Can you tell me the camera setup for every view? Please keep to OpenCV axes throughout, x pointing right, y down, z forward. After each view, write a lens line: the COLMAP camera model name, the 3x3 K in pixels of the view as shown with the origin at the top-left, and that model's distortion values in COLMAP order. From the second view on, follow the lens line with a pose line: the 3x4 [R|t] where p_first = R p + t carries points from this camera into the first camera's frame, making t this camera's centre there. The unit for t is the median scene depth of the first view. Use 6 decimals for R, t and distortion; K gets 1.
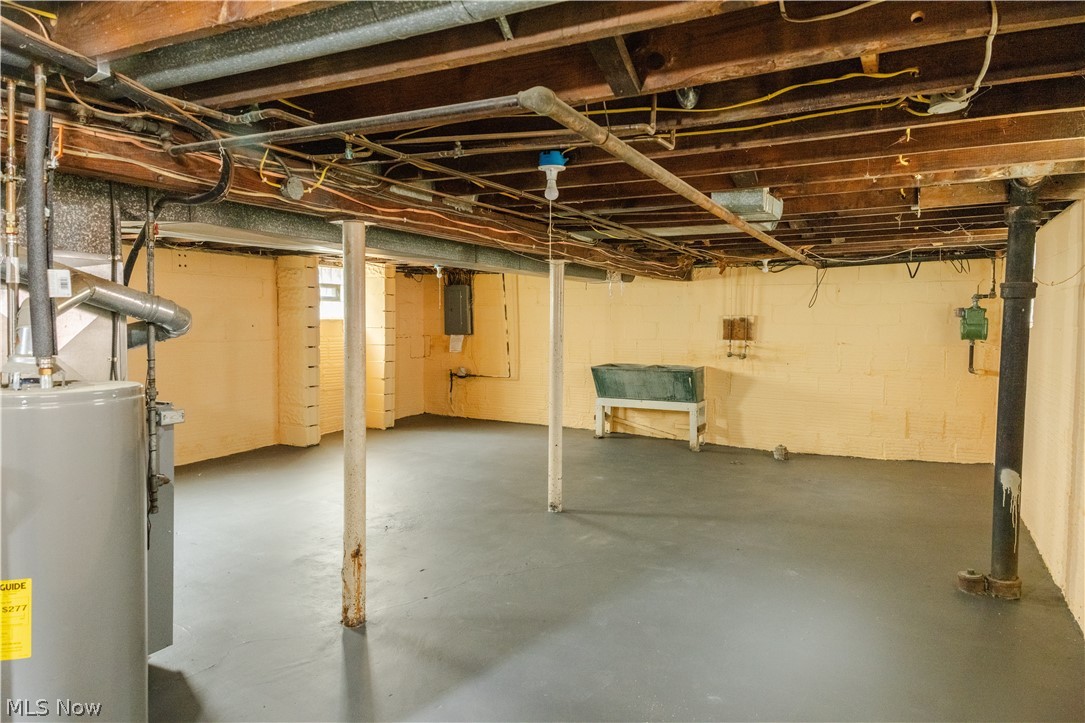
lens RADIAL K [[706.2, 0, 541.5], [0, 706.2, 358.5], [0, 0, 1]] dist [0.133473, -0.105292]
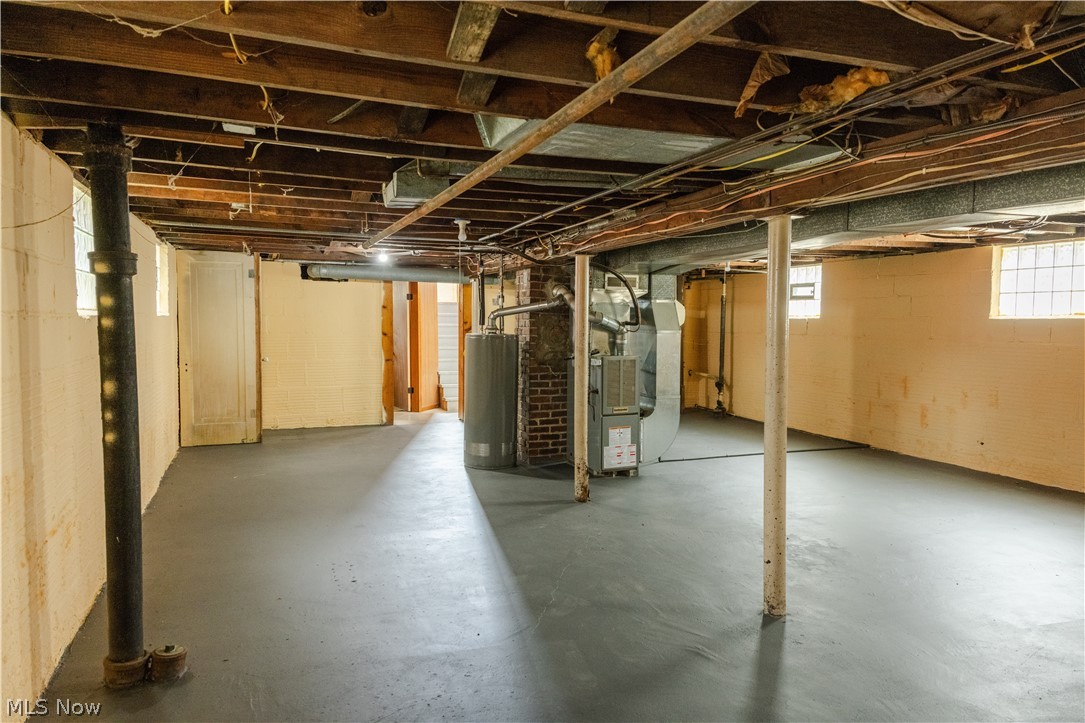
lens RADIAL K [[706.2, 0, 541.5], [0, 706.2, 358.5], [0, 0, 1]] dist [0.133473, -0.105292]
pose [[-0.663390, 0.012937, -0.748162, 0.720367], [-0.063092, 0.995323, 0.073154, -0.049478], [0.745609, 0.095733, -0.659472, 1.425872]]
